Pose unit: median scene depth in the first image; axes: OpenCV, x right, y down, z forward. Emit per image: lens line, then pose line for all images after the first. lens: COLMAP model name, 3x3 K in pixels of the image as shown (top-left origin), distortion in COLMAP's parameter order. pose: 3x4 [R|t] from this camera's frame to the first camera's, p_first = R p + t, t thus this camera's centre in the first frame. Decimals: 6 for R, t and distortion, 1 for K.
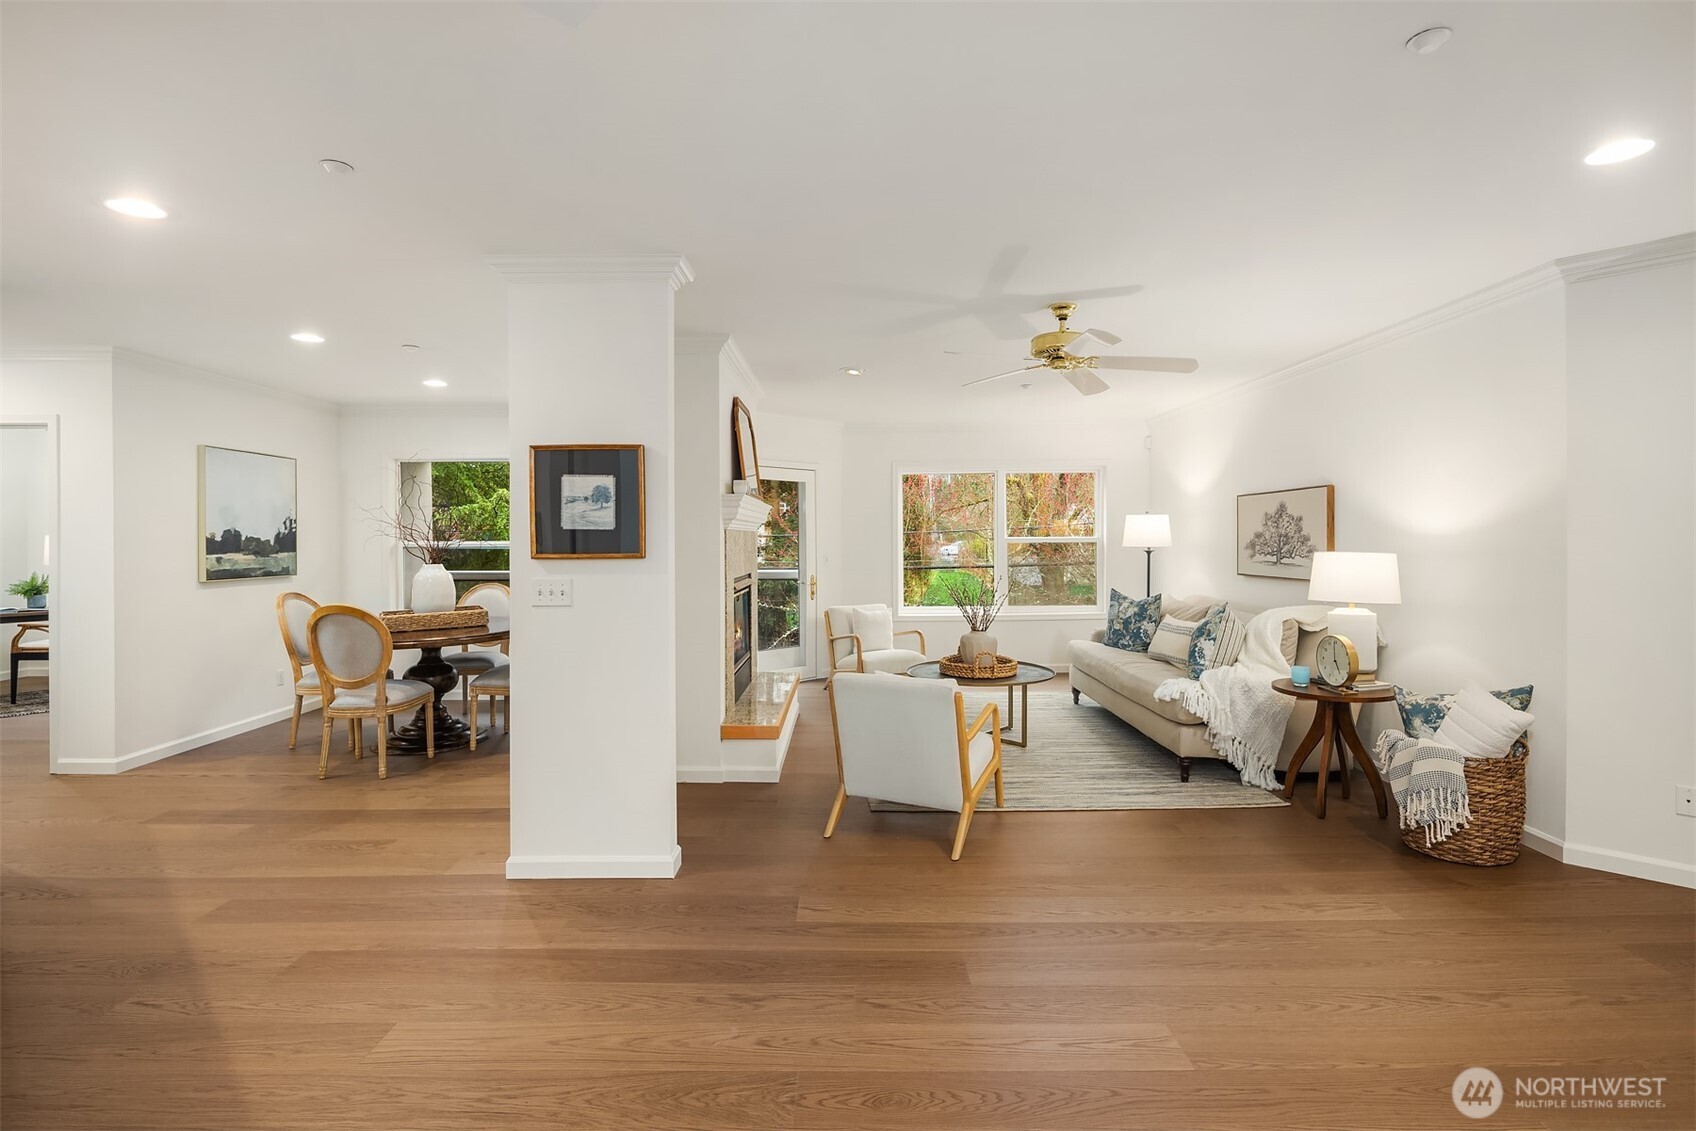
lens RADIAL K [[833.7, 0, 854.8], [0, 833.7, 522.2], [0, 0, 1]] dist [-0.001044, 0.000800]
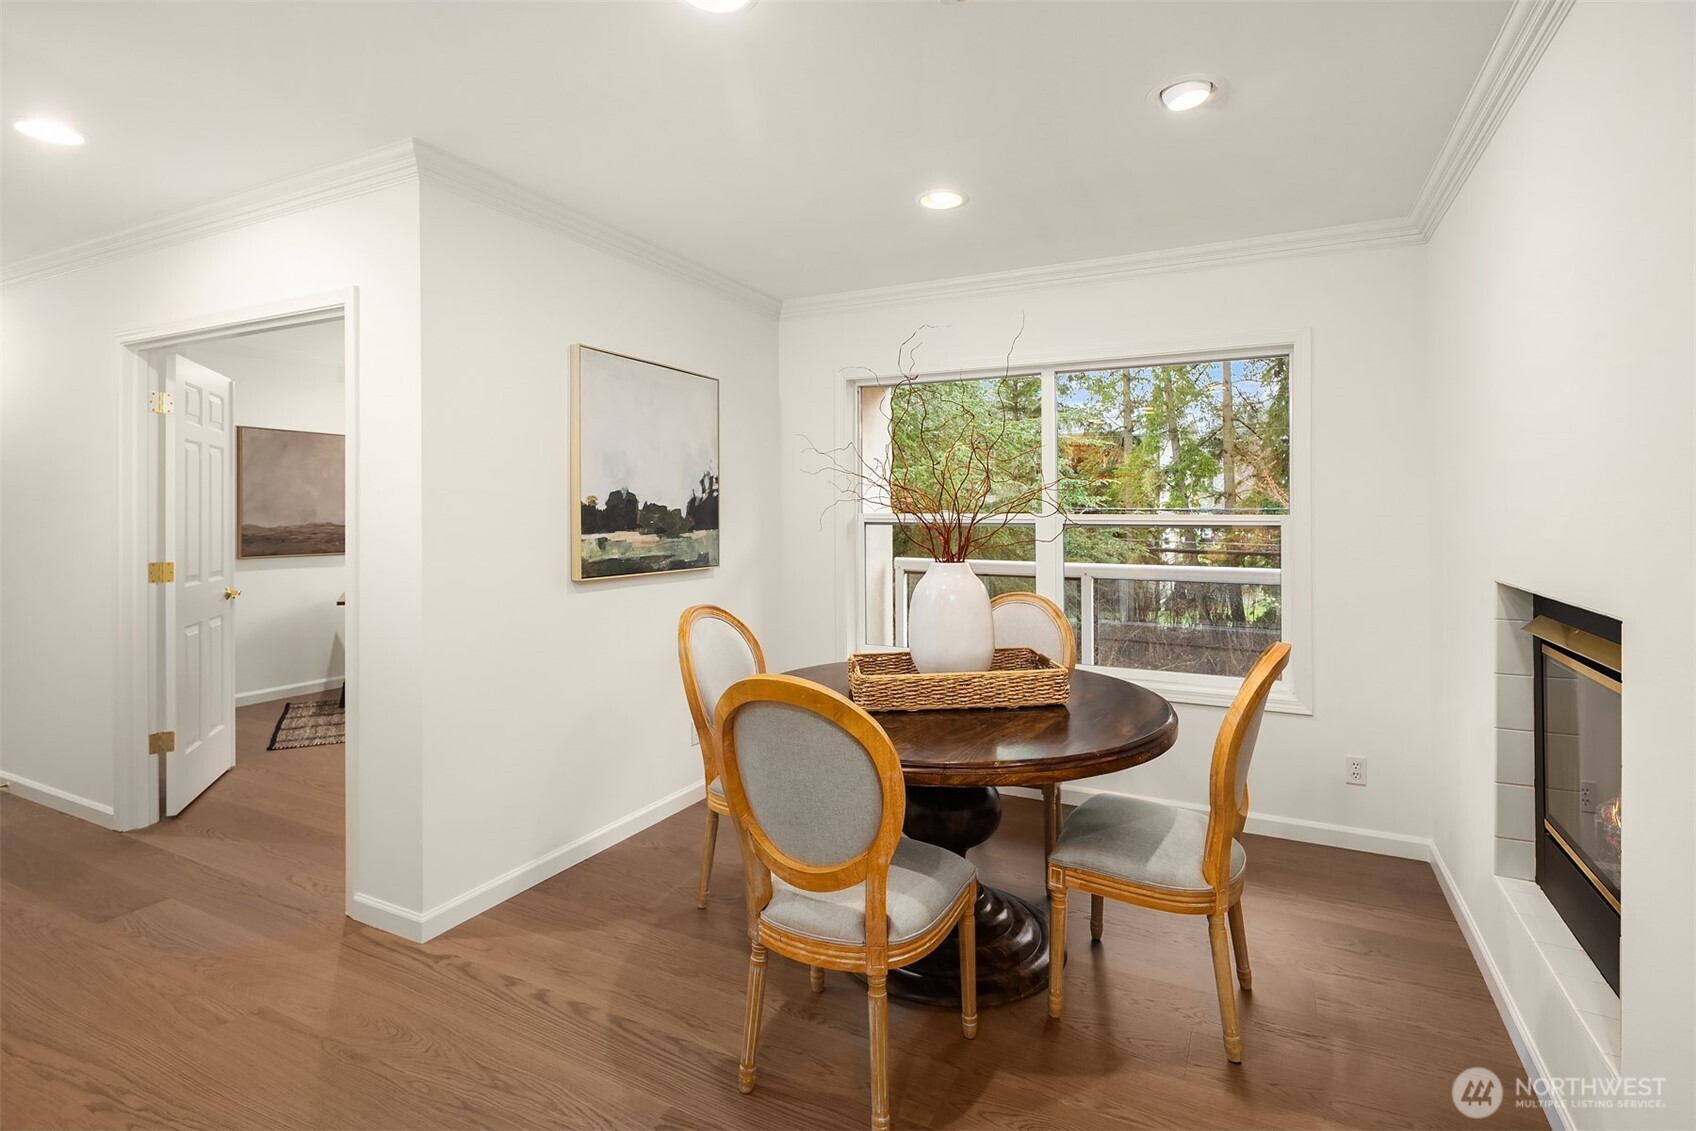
lens RADIAL K [[833.7, 0, 854.8], [0, 833.7, 522.2], [0, 0, 1]] dist [-0.001044, 0.000800]
pose [[0.896806, 0.013718, -0.442211, -0.342124], [-0.000298, 0.999538, 0.030403, 0.012984], [0.442424, -0.027134, 0.896395, 0.548823]]
